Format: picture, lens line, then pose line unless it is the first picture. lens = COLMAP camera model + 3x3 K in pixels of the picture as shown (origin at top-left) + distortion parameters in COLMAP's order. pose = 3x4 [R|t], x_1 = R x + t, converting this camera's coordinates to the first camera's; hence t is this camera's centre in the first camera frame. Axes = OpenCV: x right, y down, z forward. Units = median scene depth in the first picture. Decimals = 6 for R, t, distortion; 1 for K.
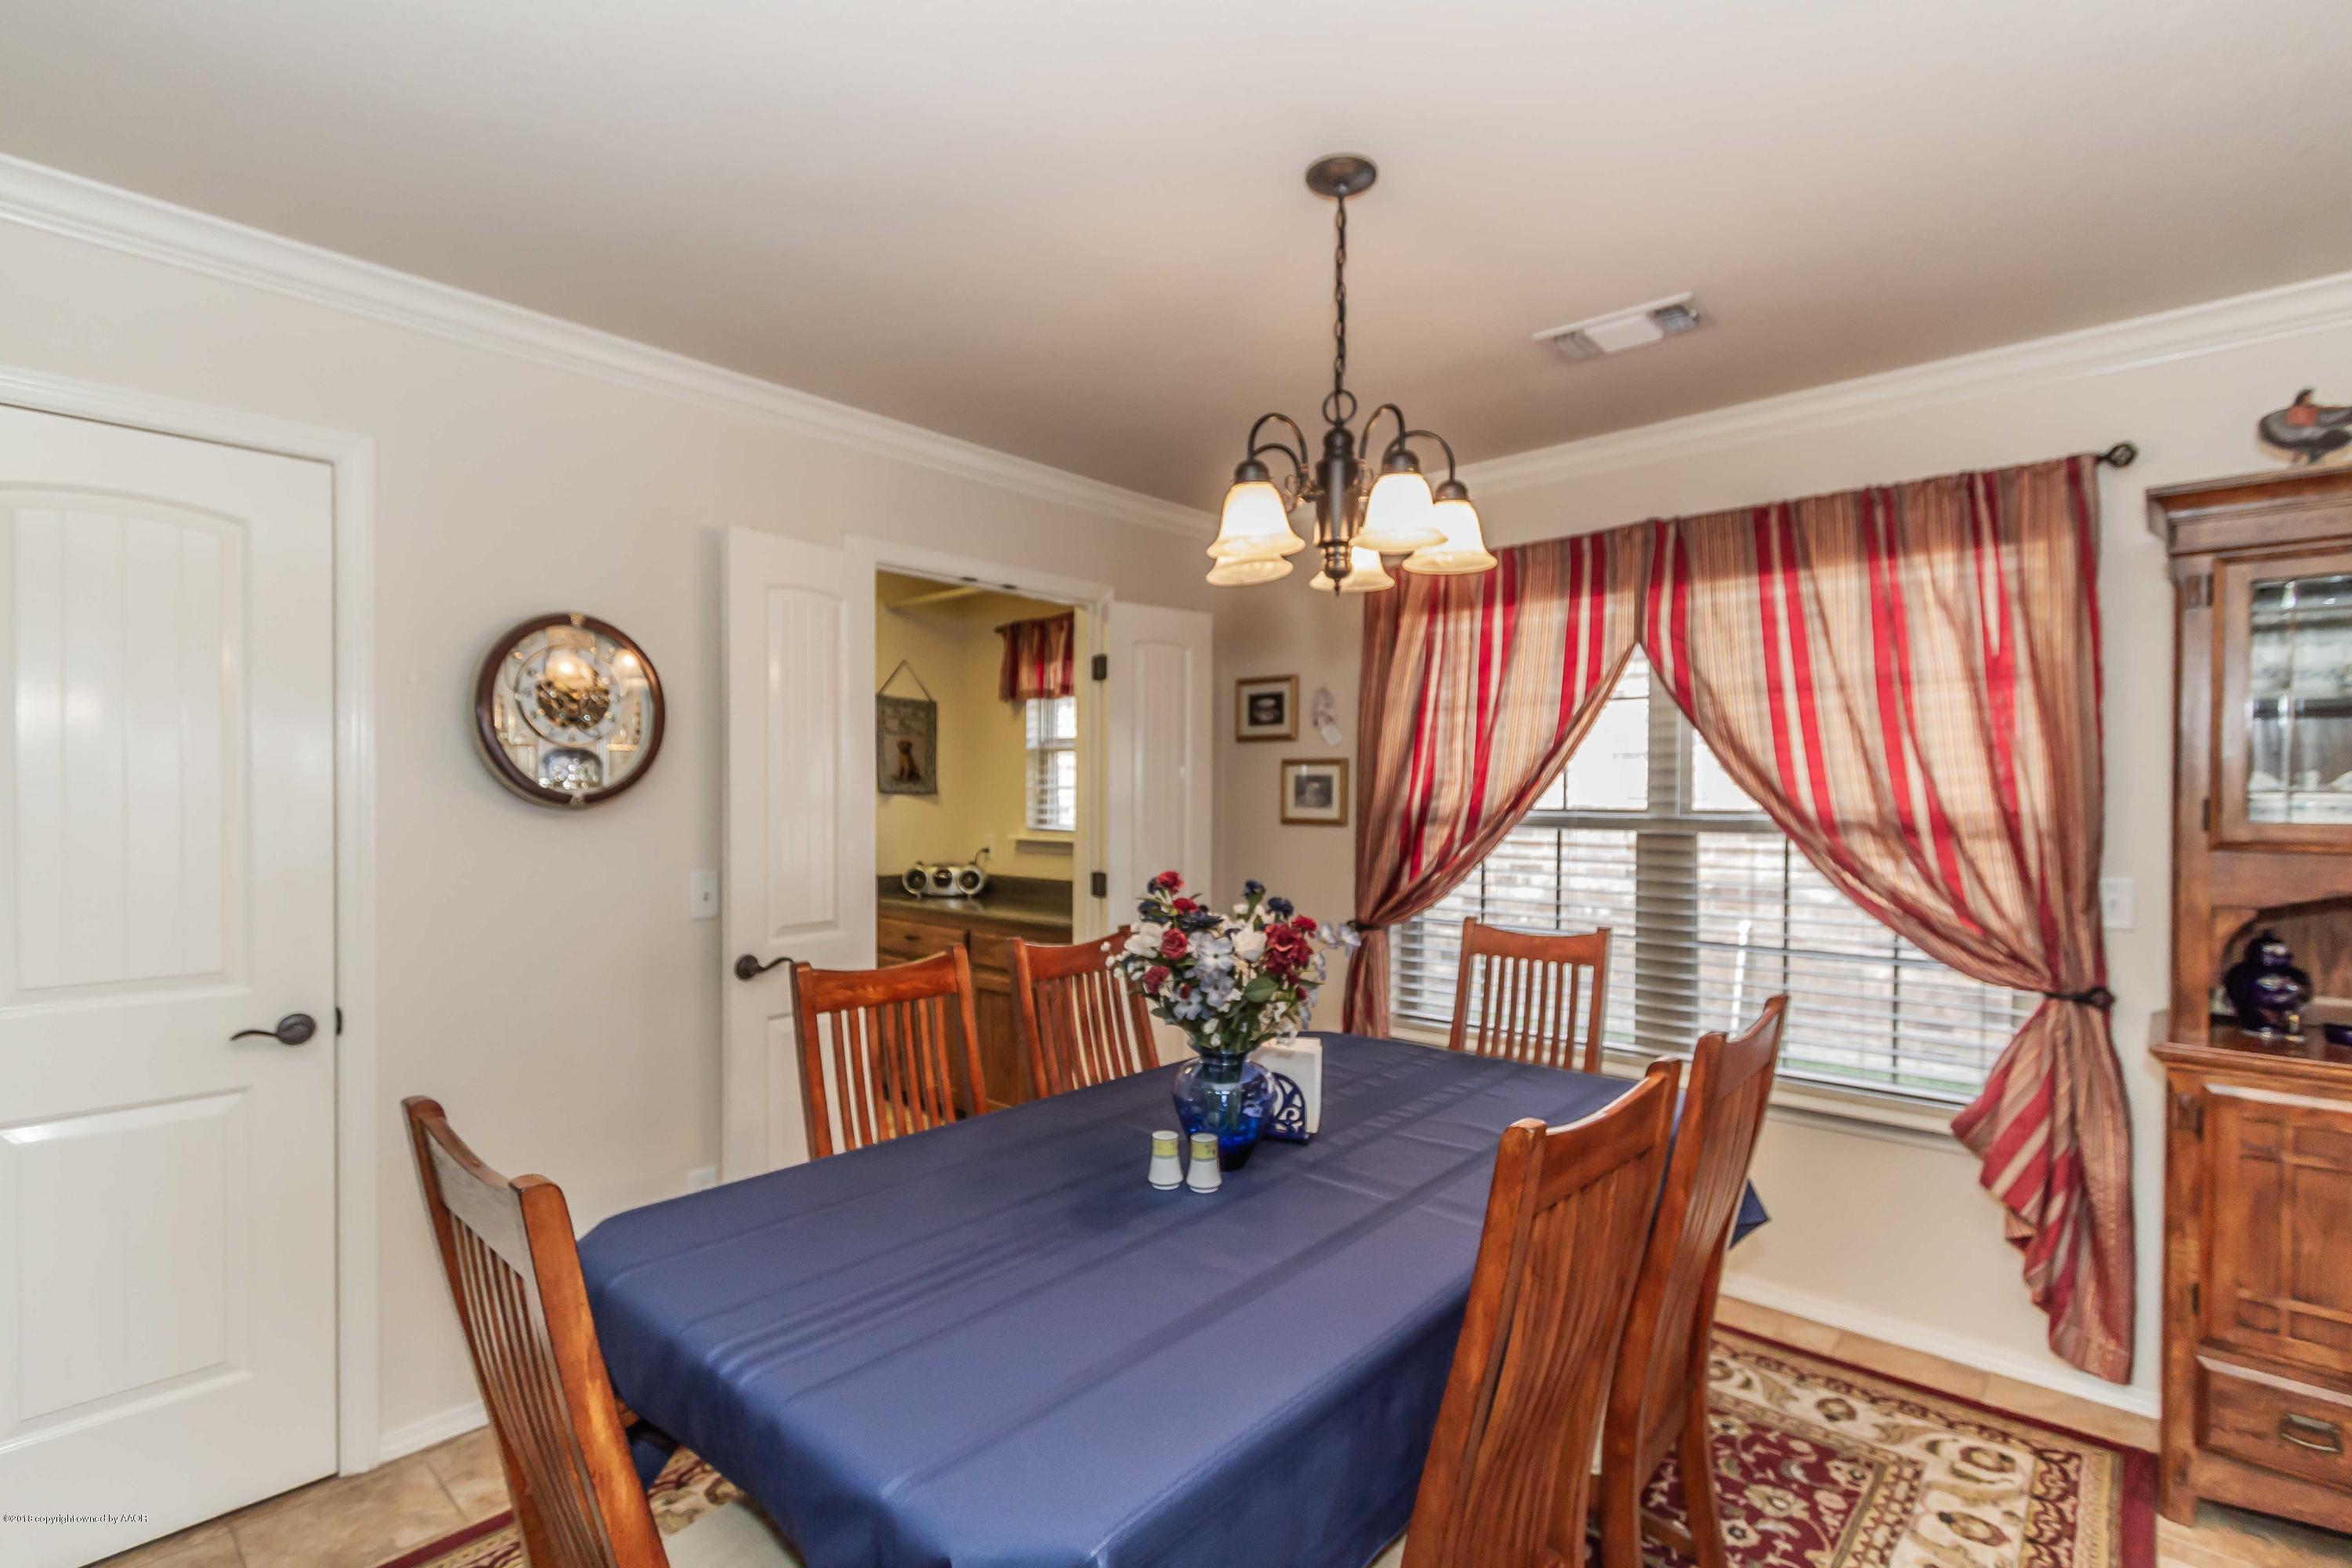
lens RADIAL K [[1084.4, 0, 1201.0], [0, 1084.4, 812.3], [0, 0, 1]] dist [0.001549, -0.000754]
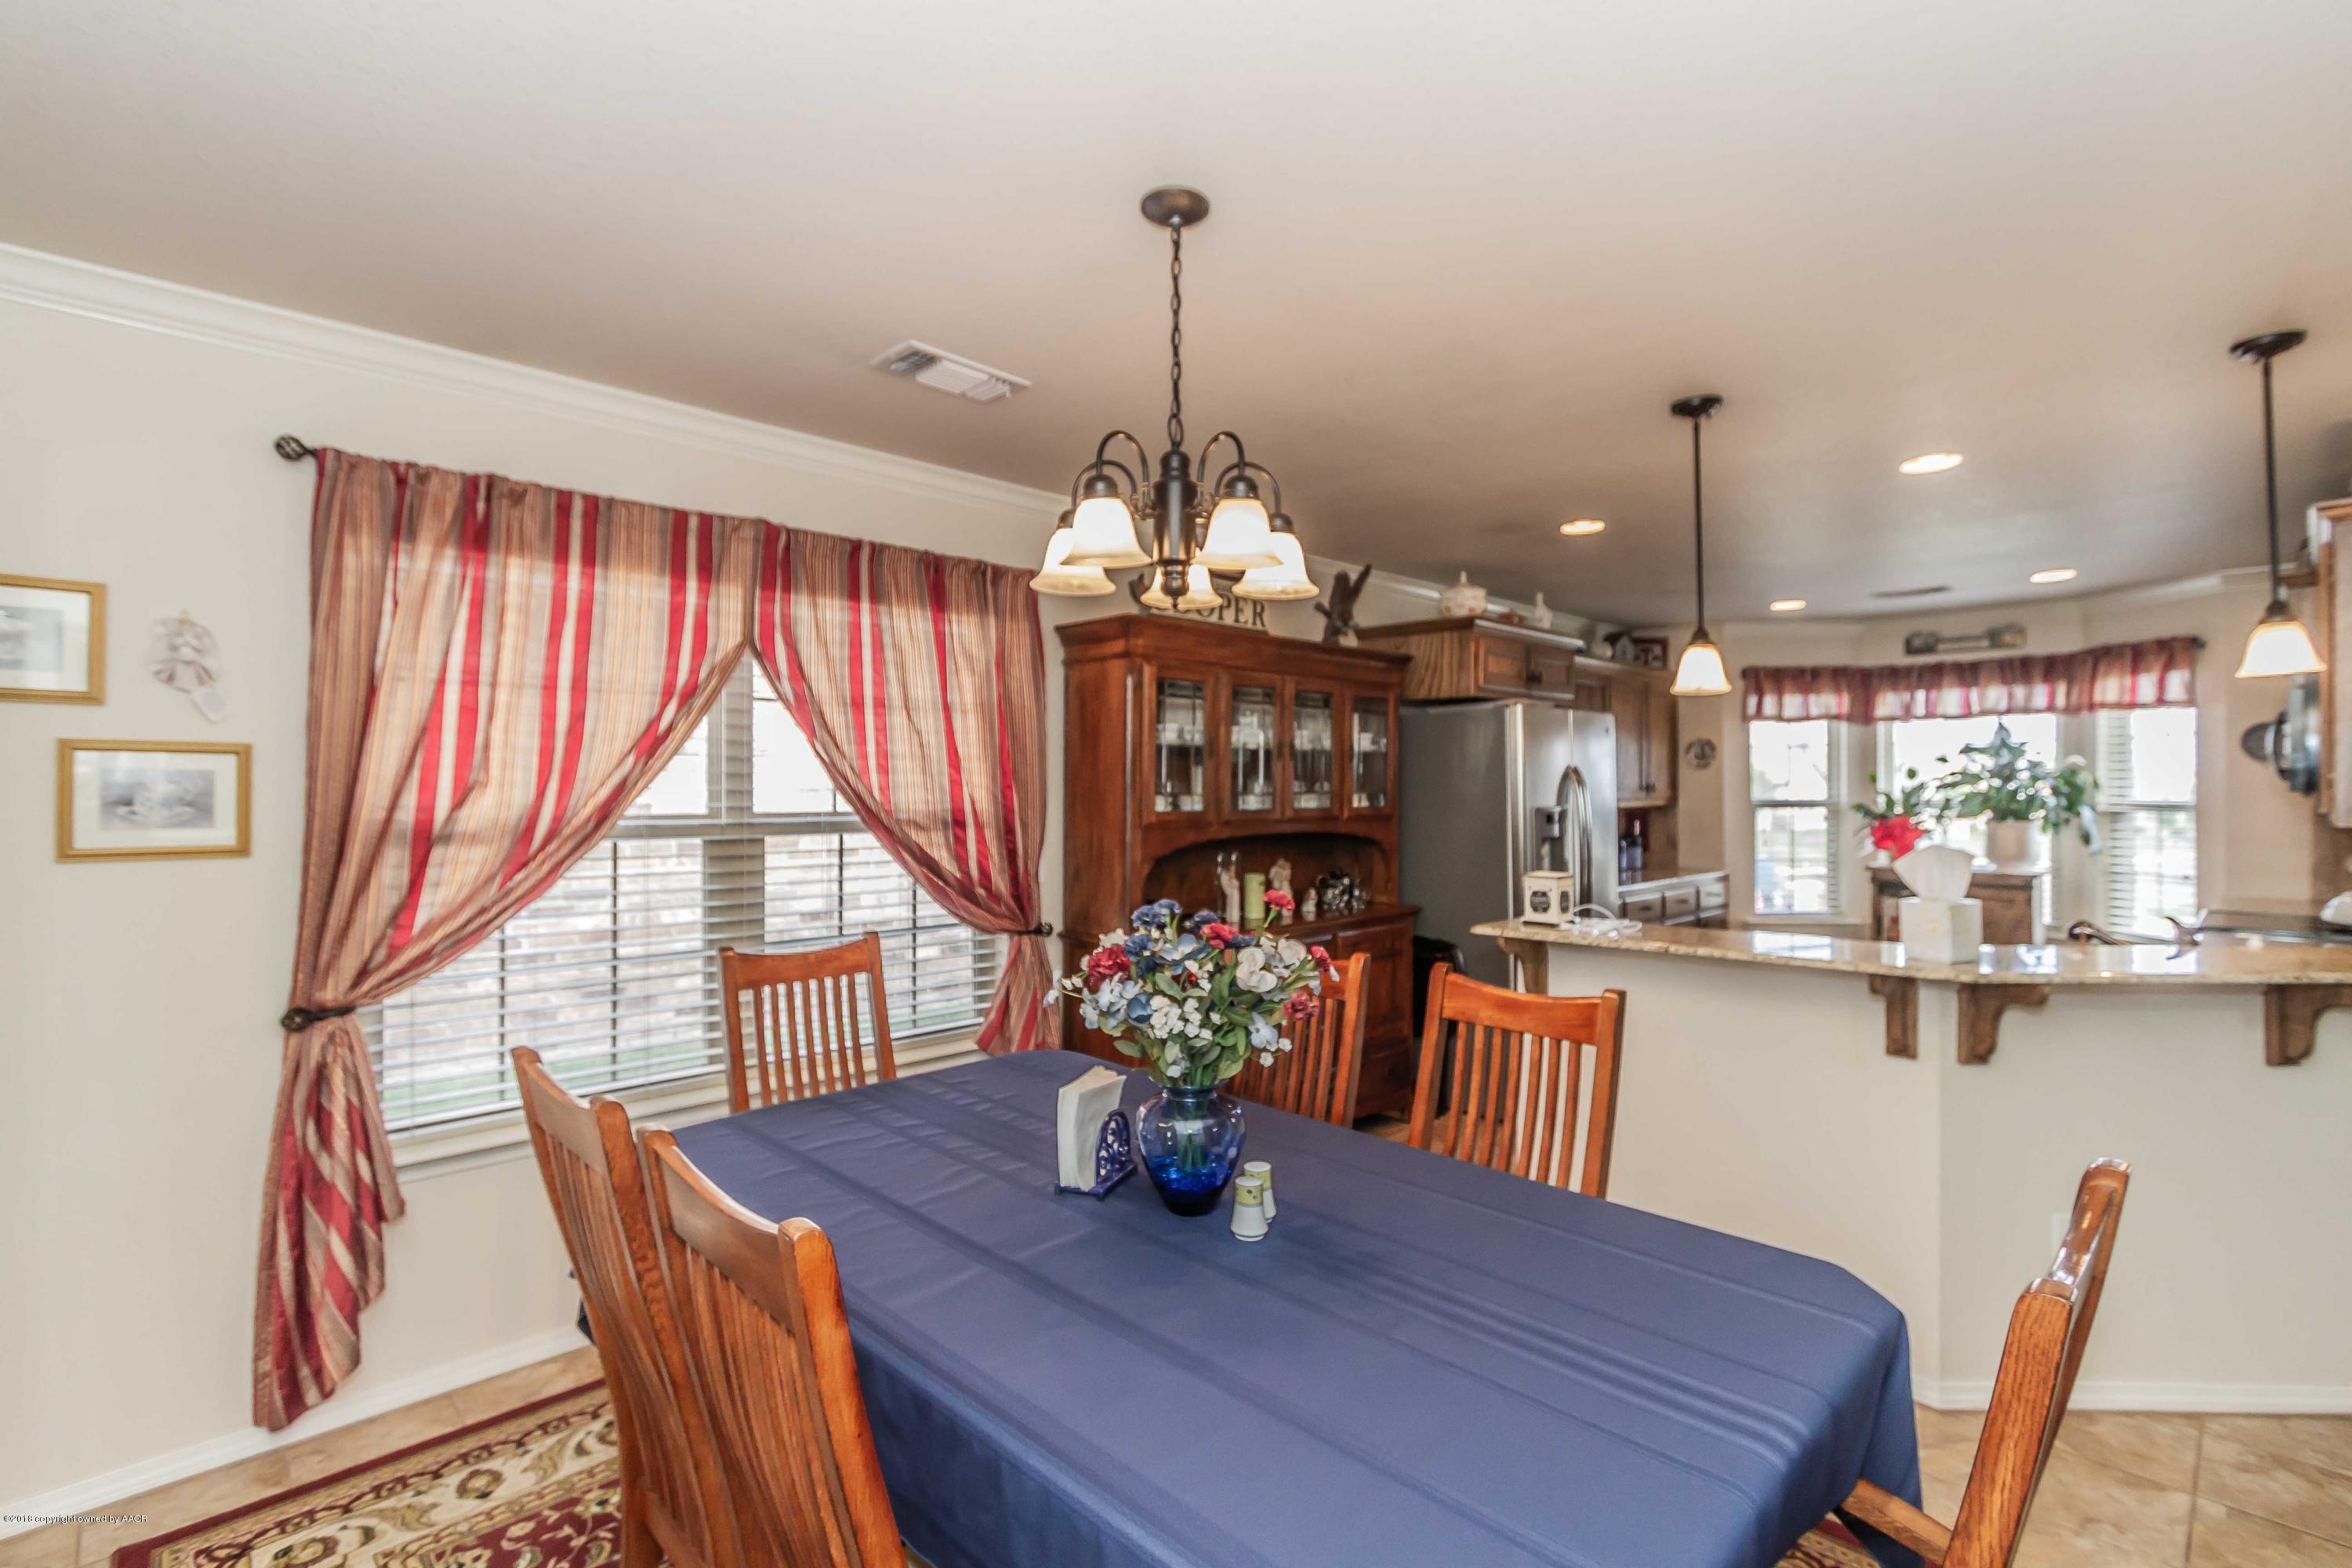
lens RADIAL K [[1084.4, 0, 1176.0], [0, 1084.4, 789.4], [0, 0, 1]] dist [0.001549, -0.000754]
pose [[0.060067, -0.005583, 0.998179, -0.486176], [0.017873, 0.999830, 0.004517, -0.020331], [-0.998034, 0.017569, 0.060157, 0.509346]]
